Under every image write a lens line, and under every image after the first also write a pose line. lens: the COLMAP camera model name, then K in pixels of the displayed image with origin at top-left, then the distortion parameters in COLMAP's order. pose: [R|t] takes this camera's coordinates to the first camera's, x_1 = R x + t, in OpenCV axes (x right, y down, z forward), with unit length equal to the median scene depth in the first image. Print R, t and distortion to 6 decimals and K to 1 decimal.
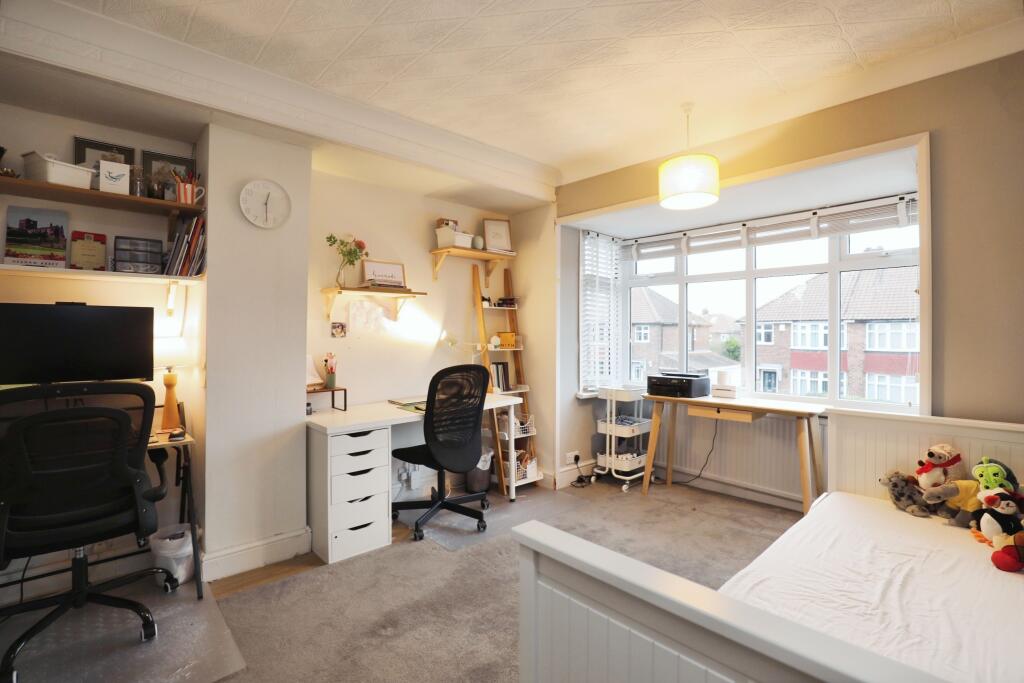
lens RADIAL K [[474.3, 0, 513.5], [0, 474.3, 336.9], [0, 0, 1]] dist [-0.031019, -0.000411]
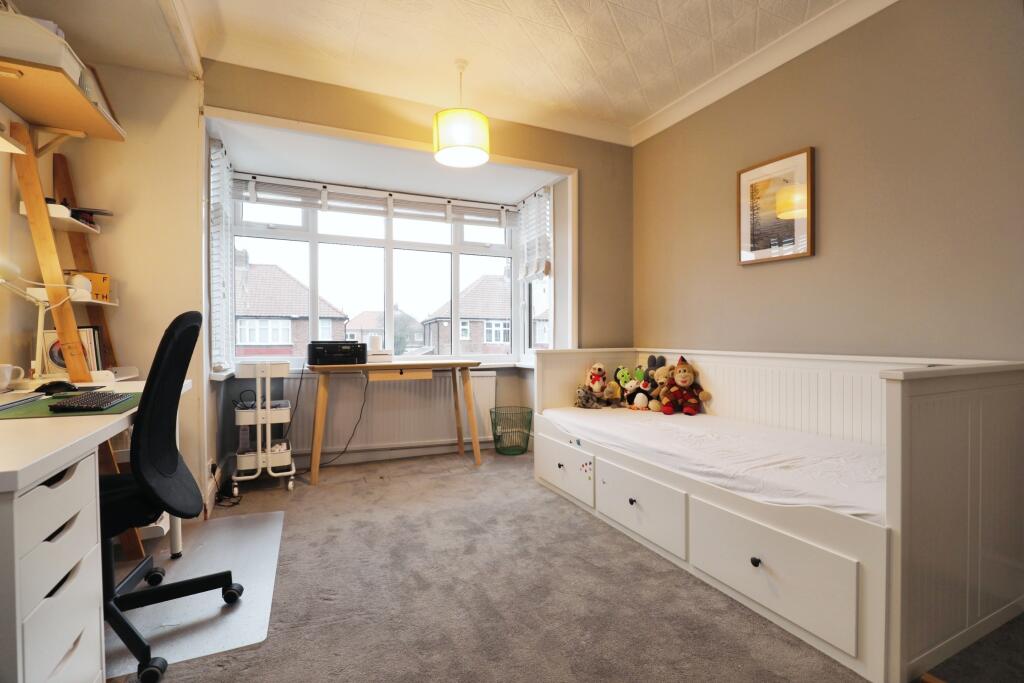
lens RADIAL K [[473.4, 0, 512.7], [0, 473.4, 345.3], [0, 0, 1]] dist [-0.024738, 0.000145]
pose [[0.306842, -0.017300, 0.951603, -0.407689], [0.002822, 0.999847, 0.017267, 0.073126], [-0.951756, -0.002613, 0.306843, 0.411401]]
